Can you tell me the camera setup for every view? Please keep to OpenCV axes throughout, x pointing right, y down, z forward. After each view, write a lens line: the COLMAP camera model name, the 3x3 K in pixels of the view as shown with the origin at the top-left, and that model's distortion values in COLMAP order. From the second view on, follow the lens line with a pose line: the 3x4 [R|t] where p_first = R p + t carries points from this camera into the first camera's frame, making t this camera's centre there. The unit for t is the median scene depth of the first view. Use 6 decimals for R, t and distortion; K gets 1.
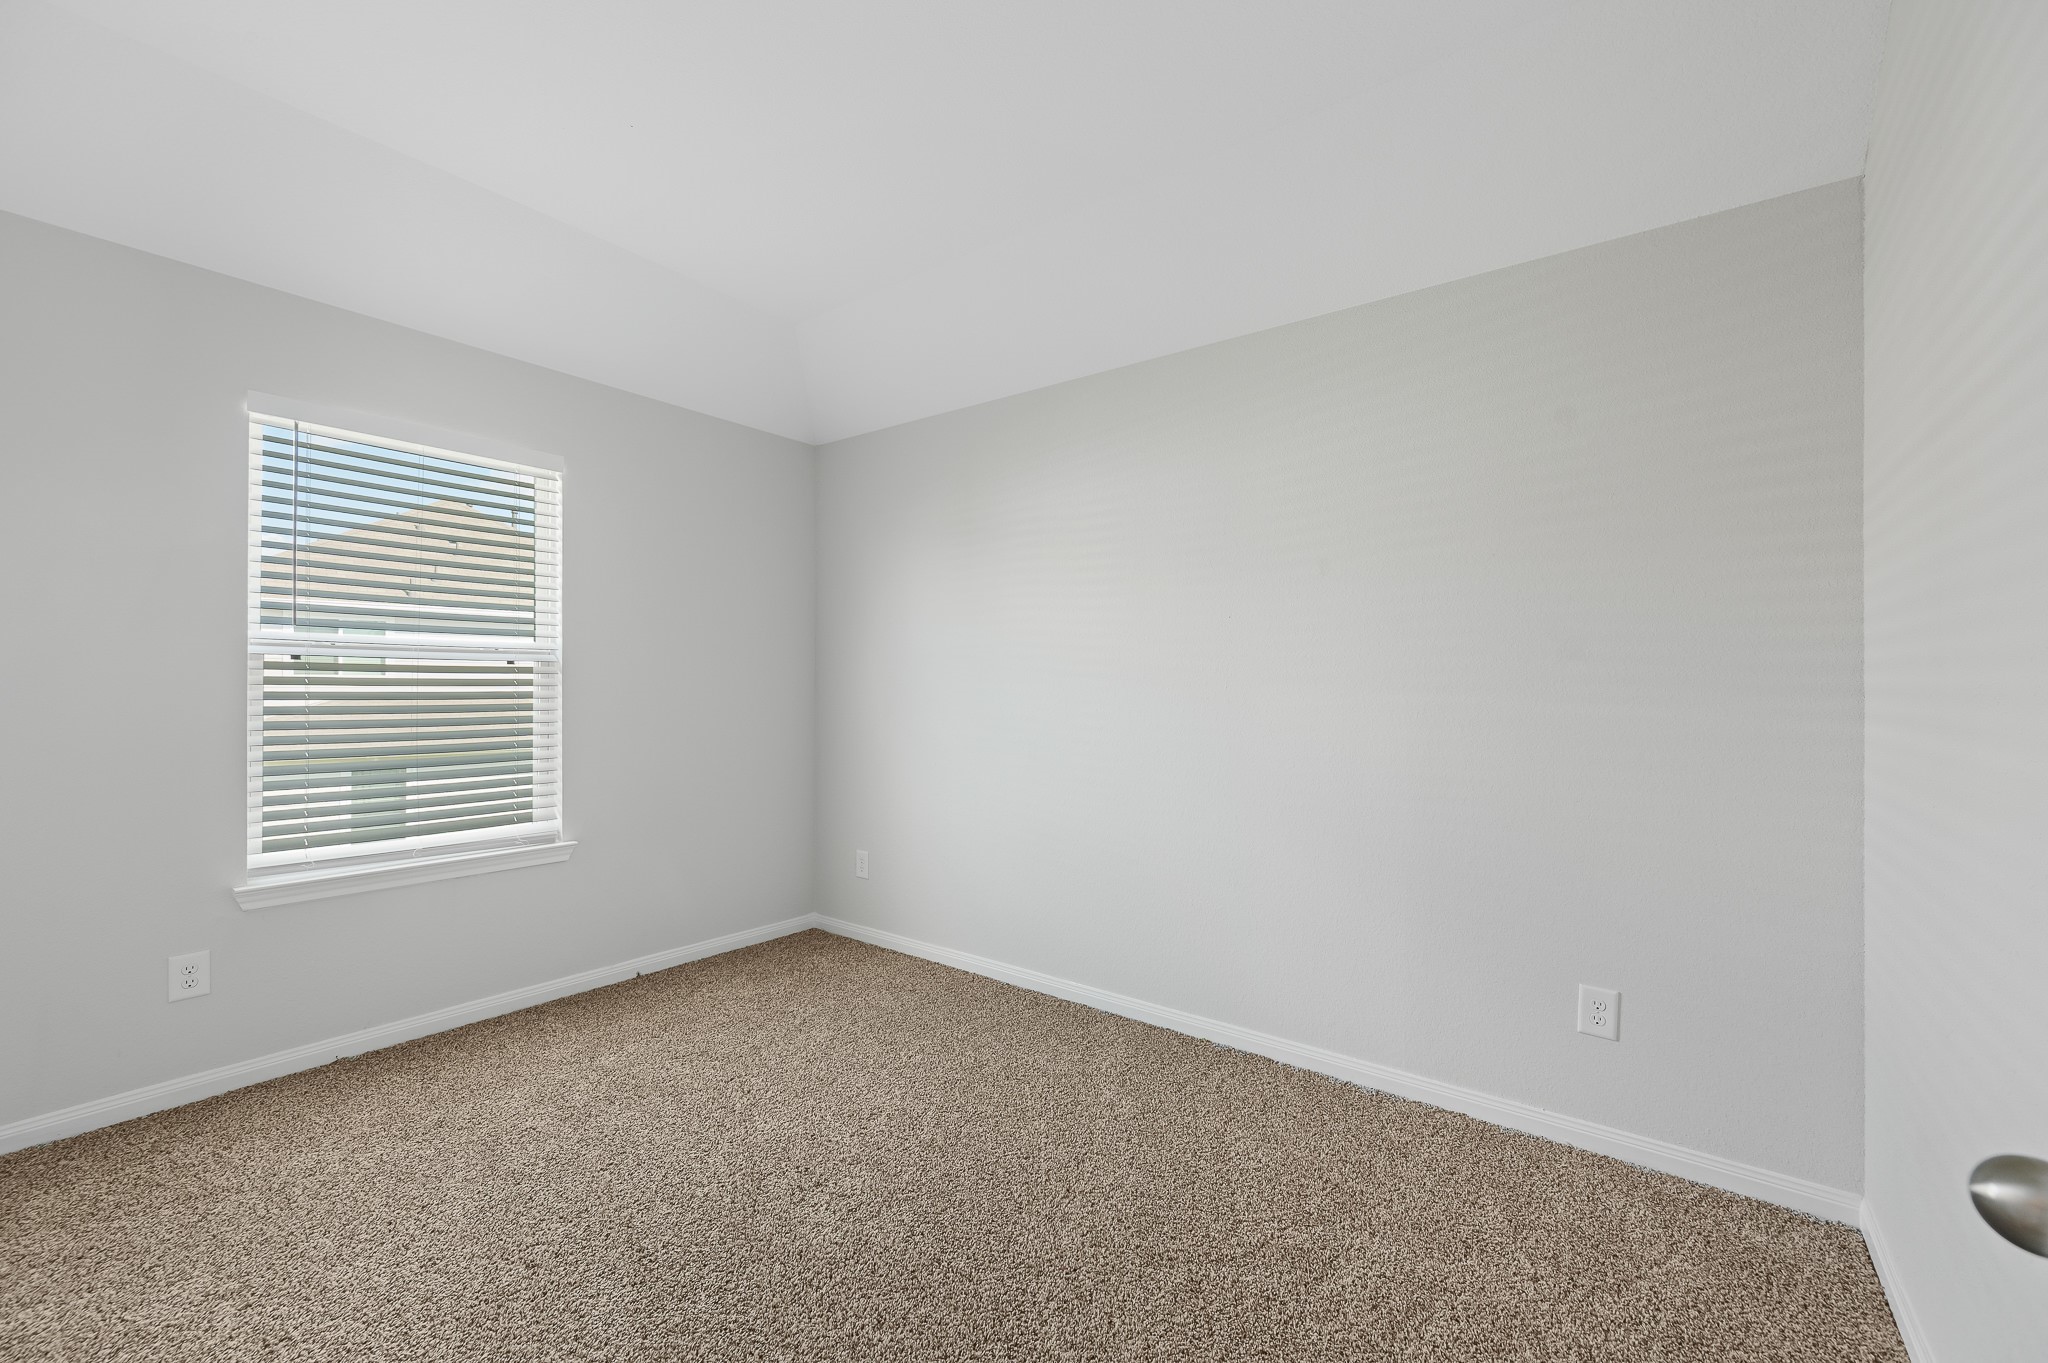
lens RADIAL K [[814.7, 0, 1023.4], [0, 814.7, 676.4], [0, 0, 1]] dist [0.002961, -0.000032]
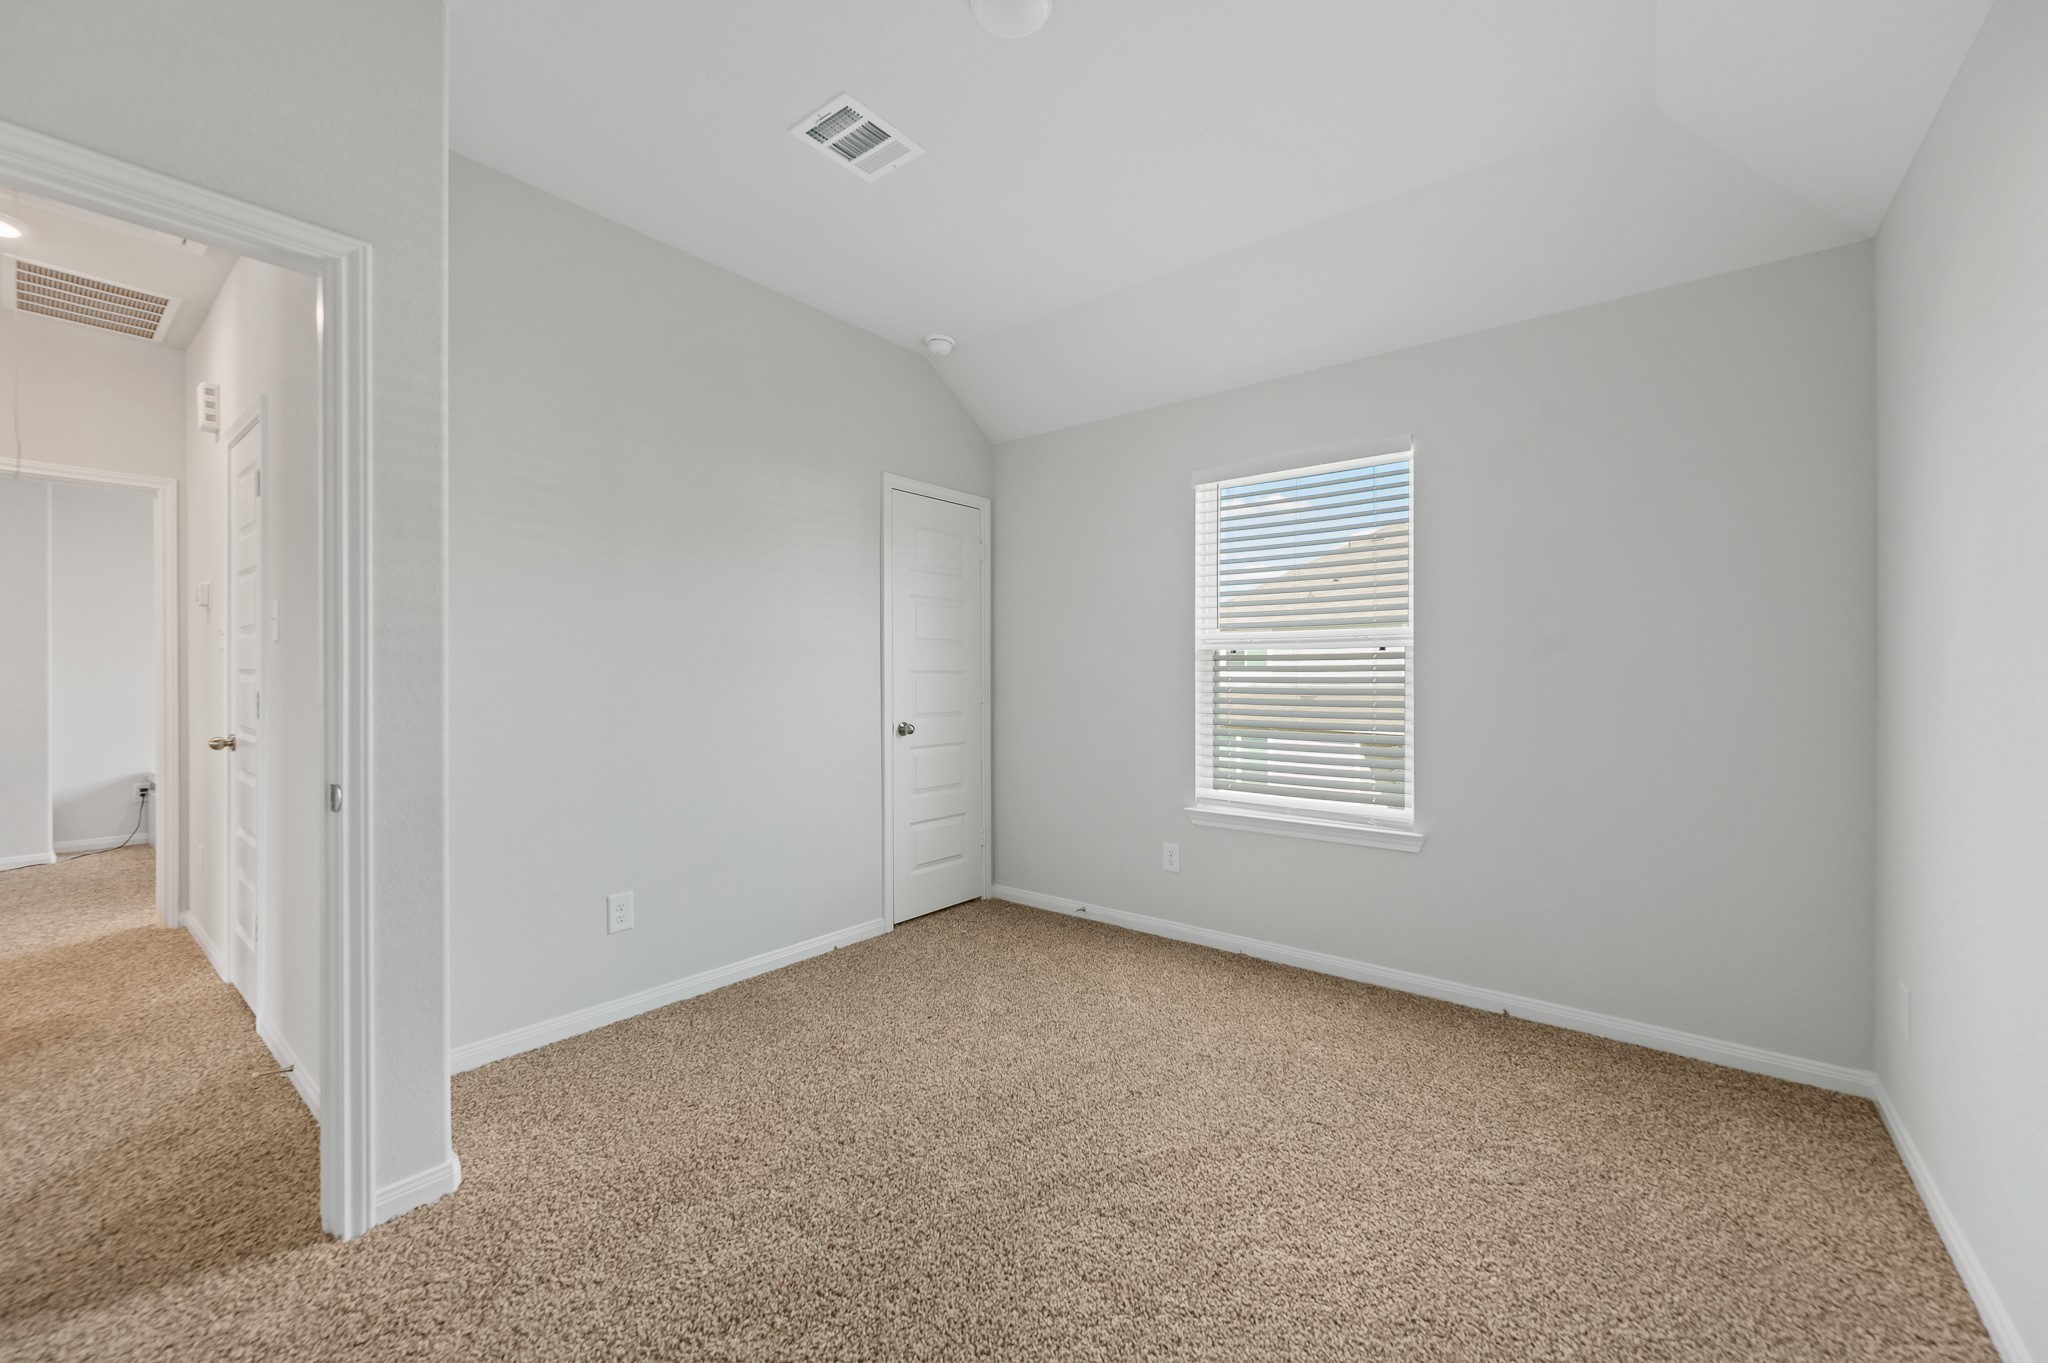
lens RADIAL K [[814.7, 0, 1035.7], [0, 814.7, 676.9], [0, 0, 1]] dist [0.002961, -0.000032]
pose [[-0.010552, 0.000407, -0.999944, 0.432139], [0.015943, 0.999873, 0.000239, 0.012416], [0.999817, -0.015939, -0.010557, 0.606557]]
